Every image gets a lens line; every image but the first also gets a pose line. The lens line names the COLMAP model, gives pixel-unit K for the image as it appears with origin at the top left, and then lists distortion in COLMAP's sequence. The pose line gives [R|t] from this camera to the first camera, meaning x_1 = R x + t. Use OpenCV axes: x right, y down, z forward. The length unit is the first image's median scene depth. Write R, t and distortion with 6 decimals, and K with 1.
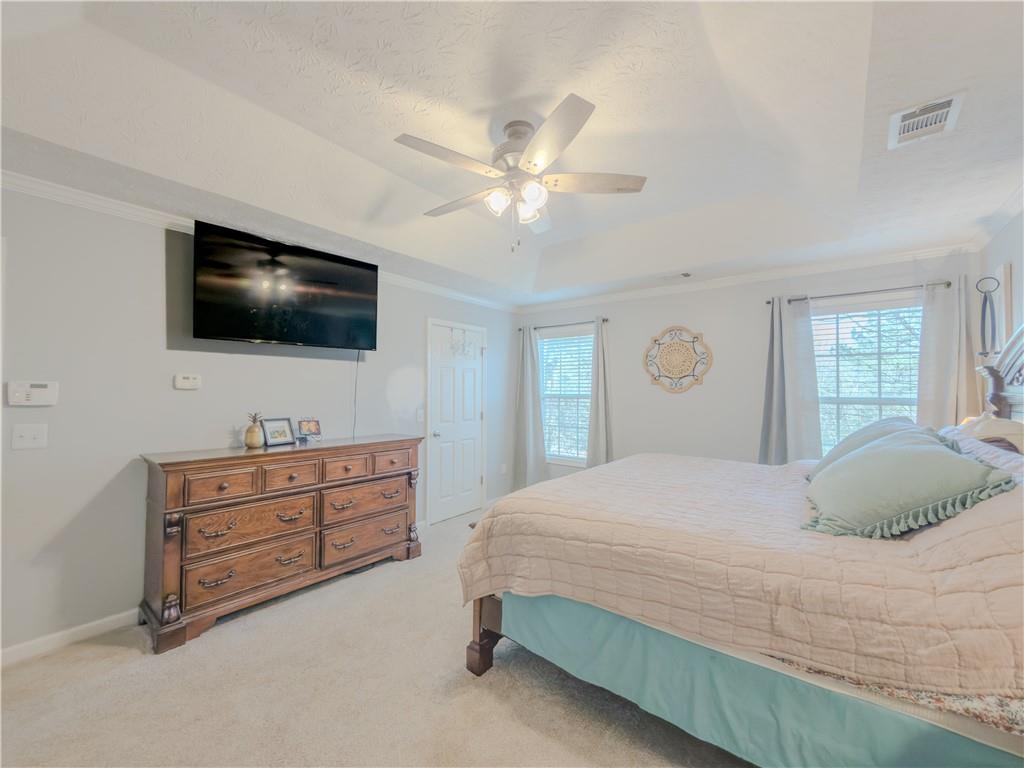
lens RADIAL K [[416.0, 0, 512.9], [0, 416.0, 383.1], [0, 0, 1]] dist [-0.003172, 0.001292]
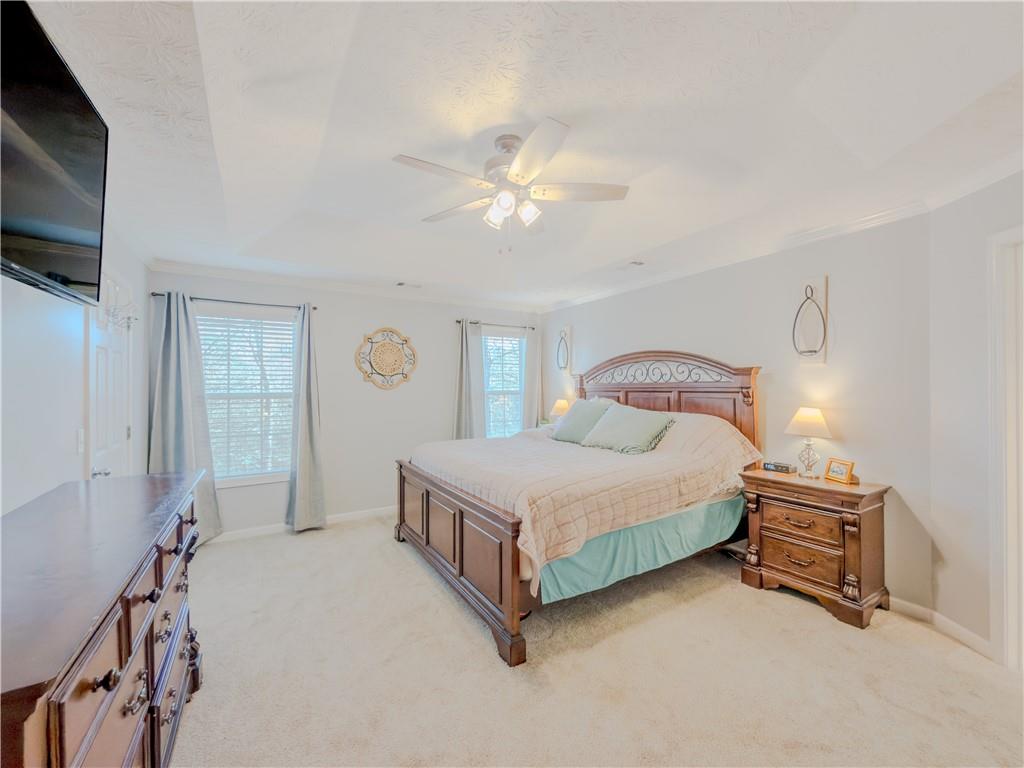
lens RADIAL K [[416.0, 0, 509.1], [0, 416.0, 384.1], [0, 0, 1]] dist [-0.003172, 0.001292]
pose [[0.327957, -0.001387, 0.944692, -0.594003], [-0.008248, 0.999957, 0.004332, 0.003141], [-0.944657, -0.009212, 0.327931, 0.387375]]
